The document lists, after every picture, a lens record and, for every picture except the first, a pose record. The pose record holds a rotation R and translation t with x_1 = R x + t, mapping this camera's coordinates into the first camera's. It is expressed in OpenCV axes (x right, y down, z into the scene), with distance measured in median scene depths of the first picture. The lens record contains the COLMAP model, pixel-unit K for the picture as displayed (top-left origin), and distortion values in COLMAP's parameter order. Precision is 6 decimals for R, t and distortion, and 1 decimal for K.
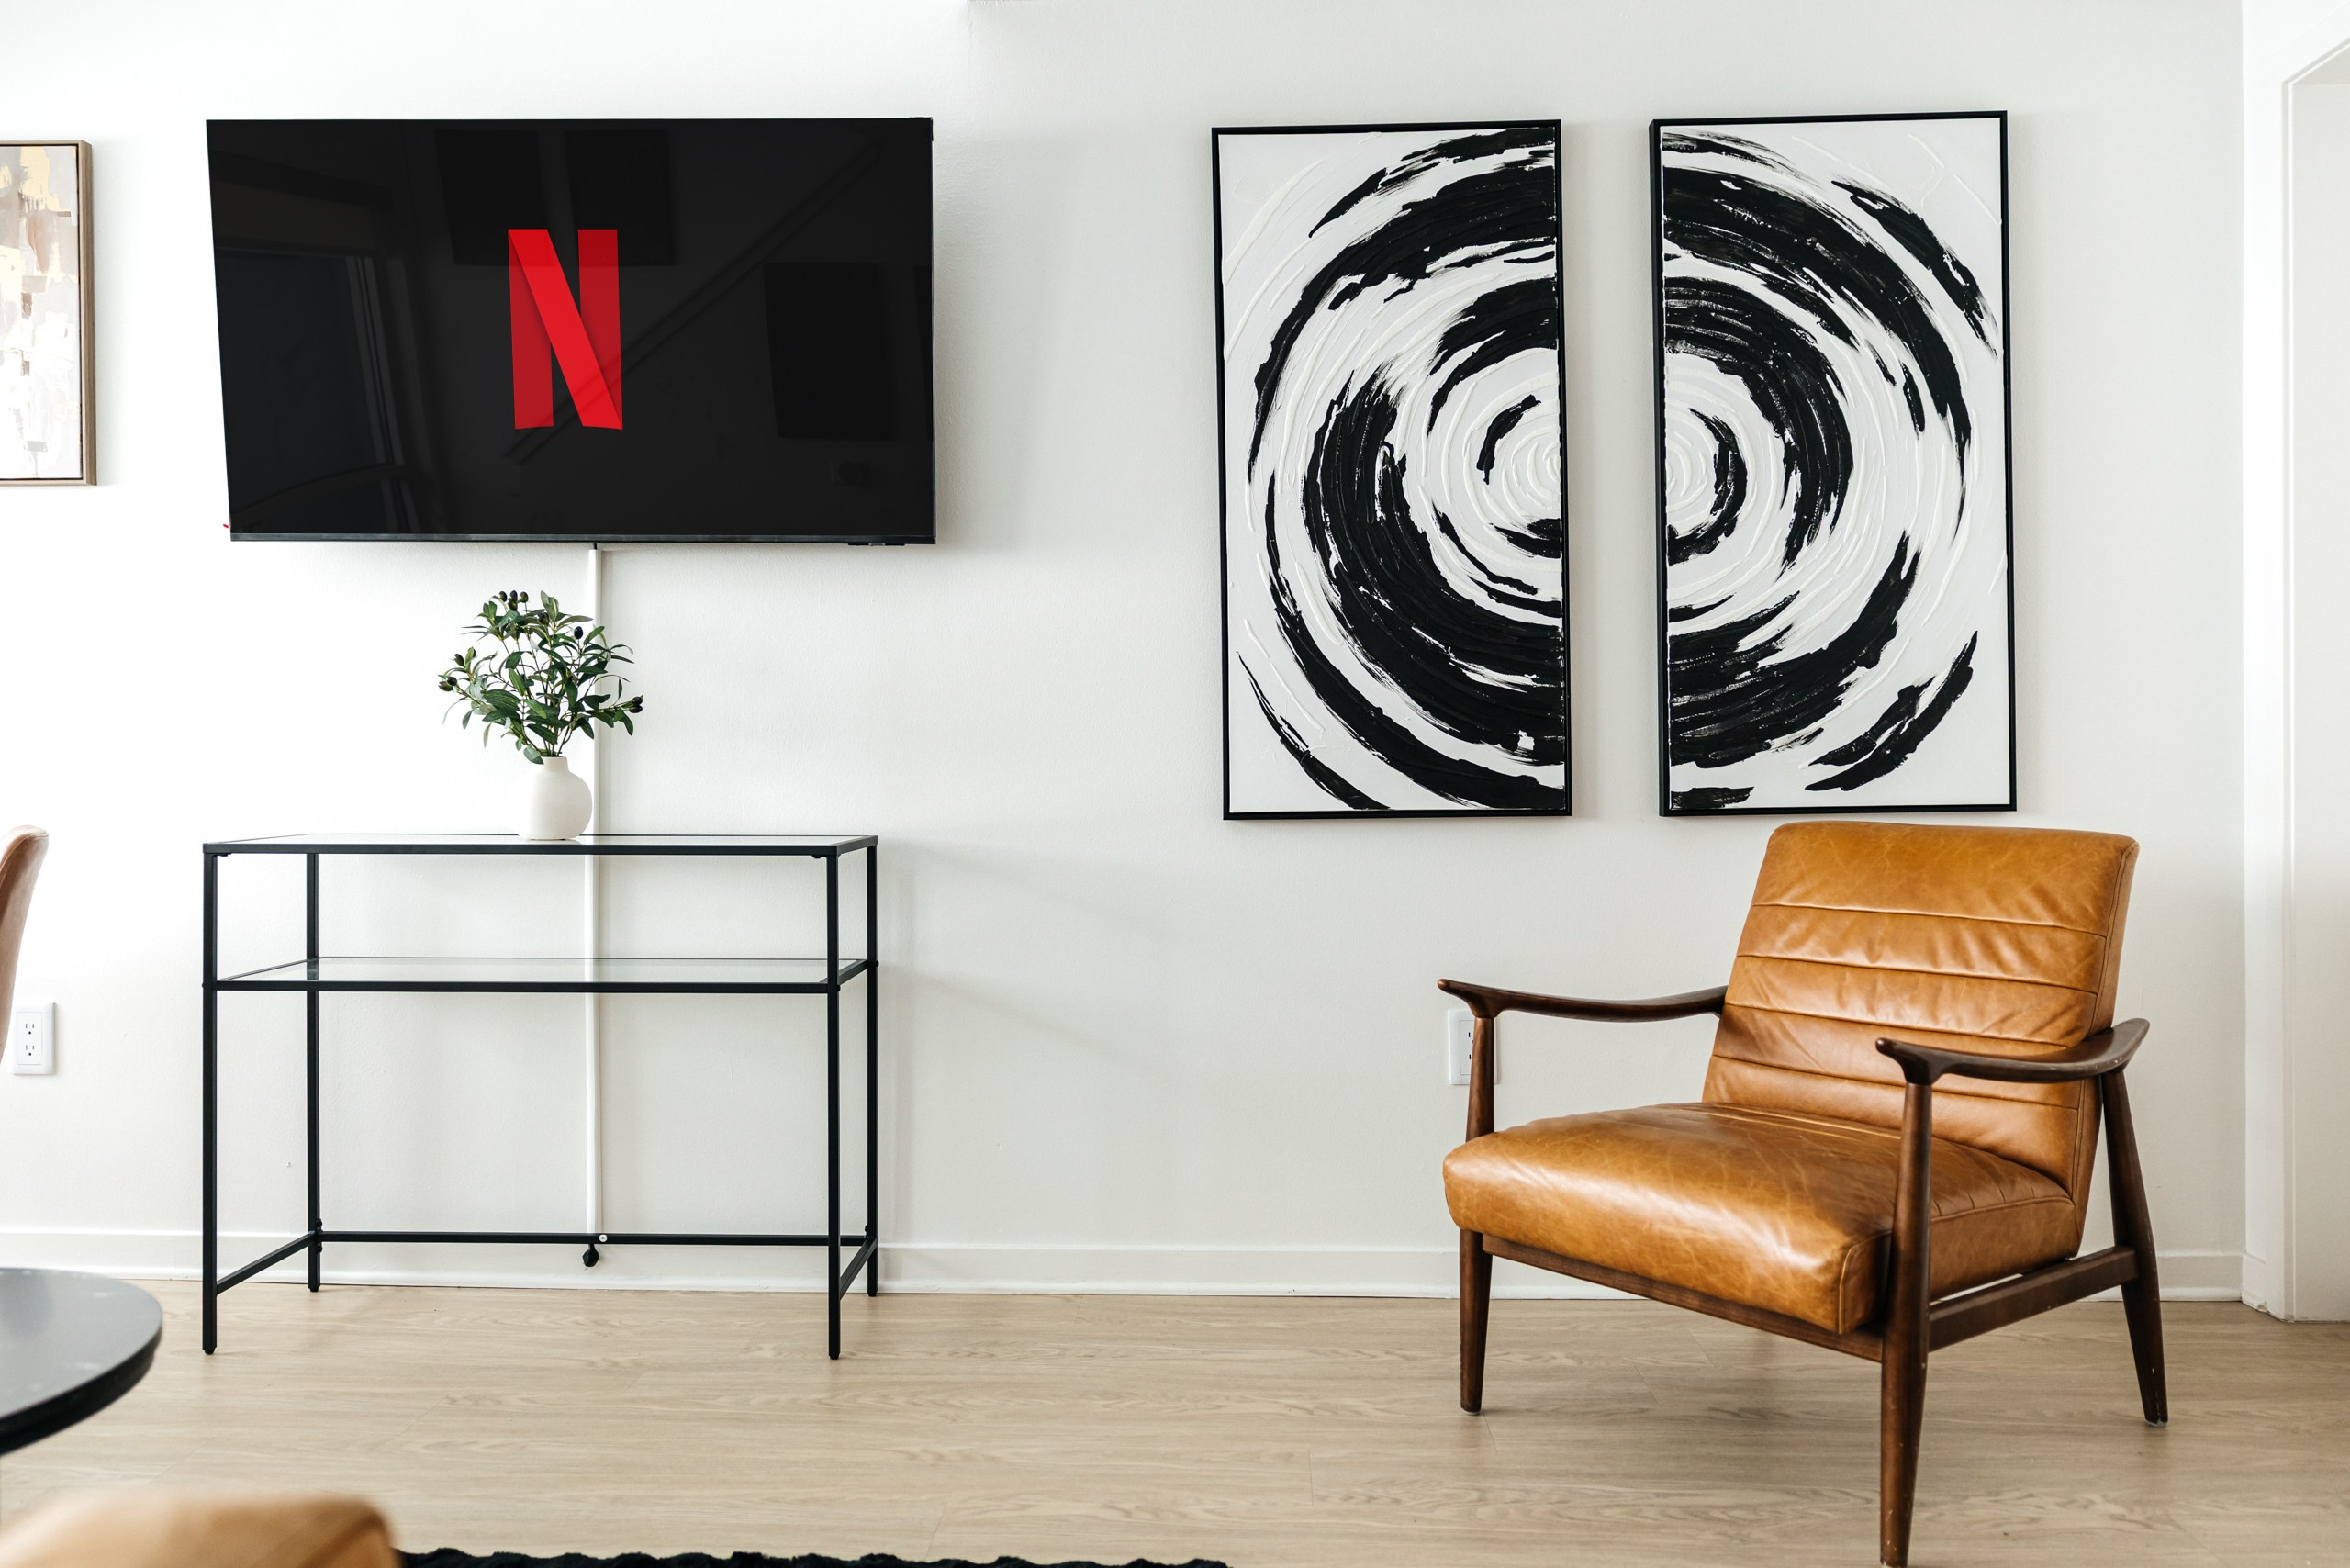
lens RADIAL K [[1898.4, 0, 1179.7], [0, 1898.4, 756.2], [0, 0, 1]] dist [-0.030539, 0.047424]
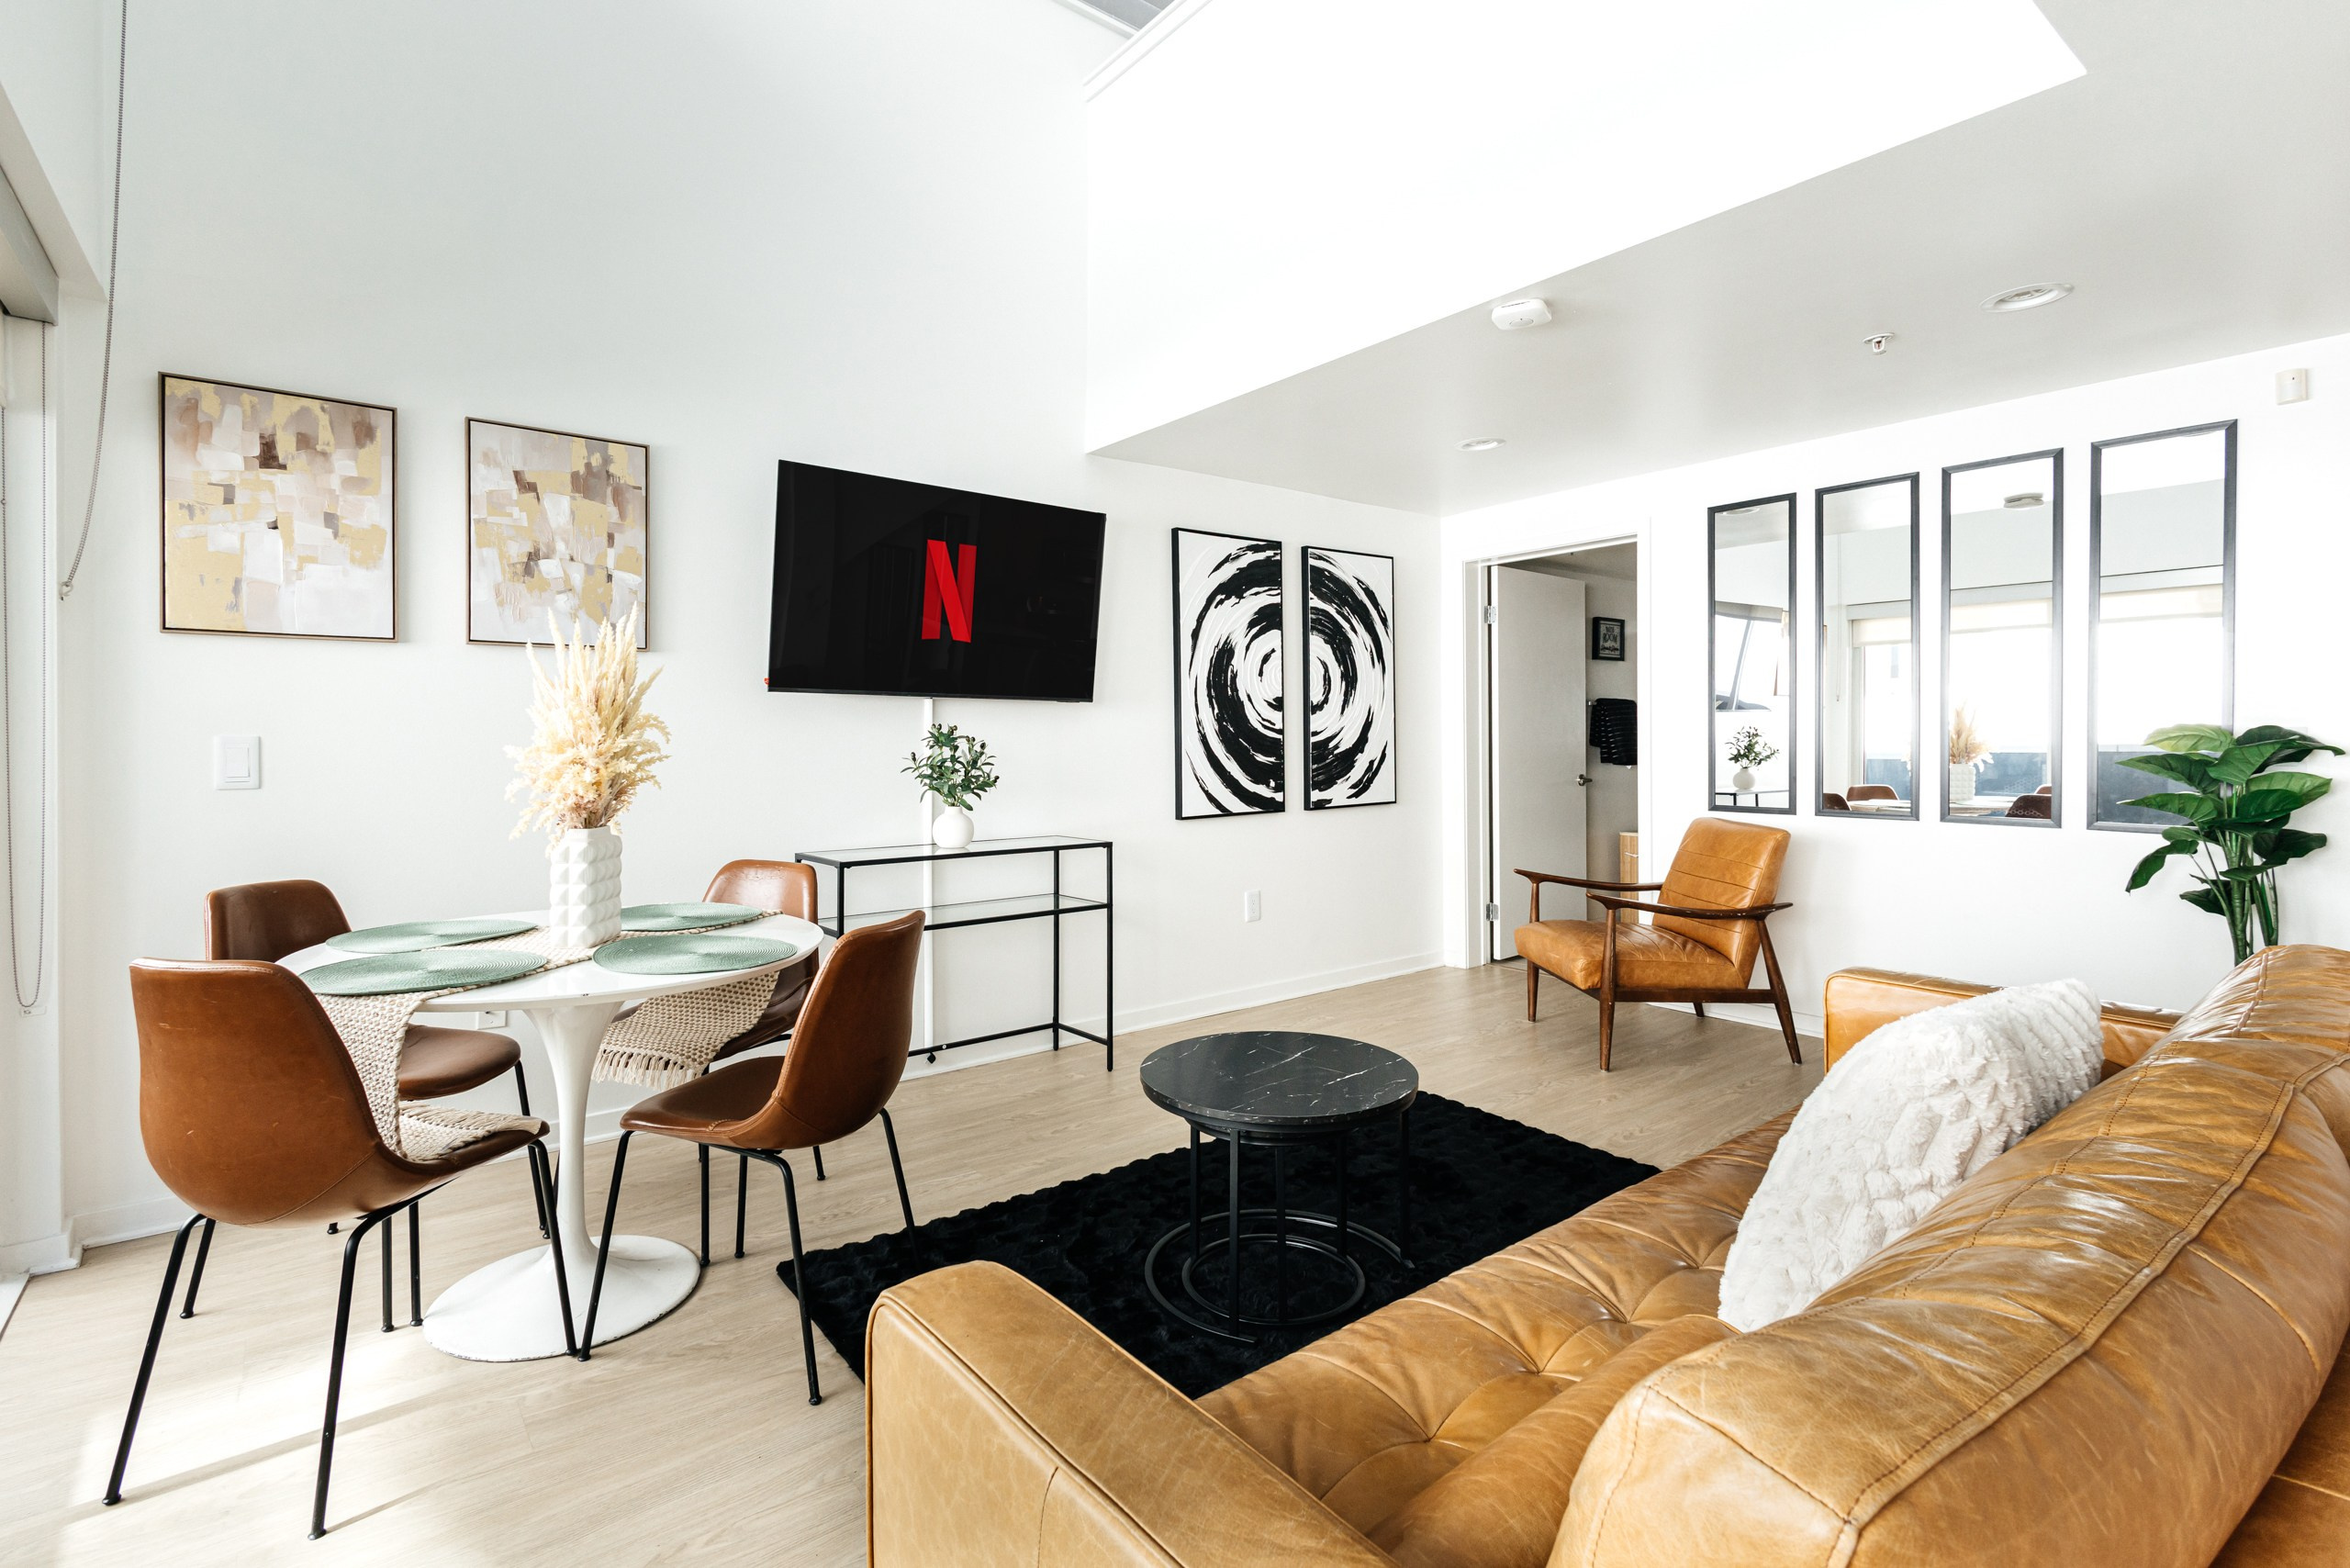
lens RADIAL K [[1087.4, 0, 1137.2], [0, 1087.4, 733.8], [0, 0, 1]] dist [0.015271, 0.000438]
pose [[0.770646, 0.001373, 0.637262, -0.896604], [0.005557, 0.999945, -0.008874, -0.062966], [-0.637239, 0.010380, 0.770596, -0.013808]]
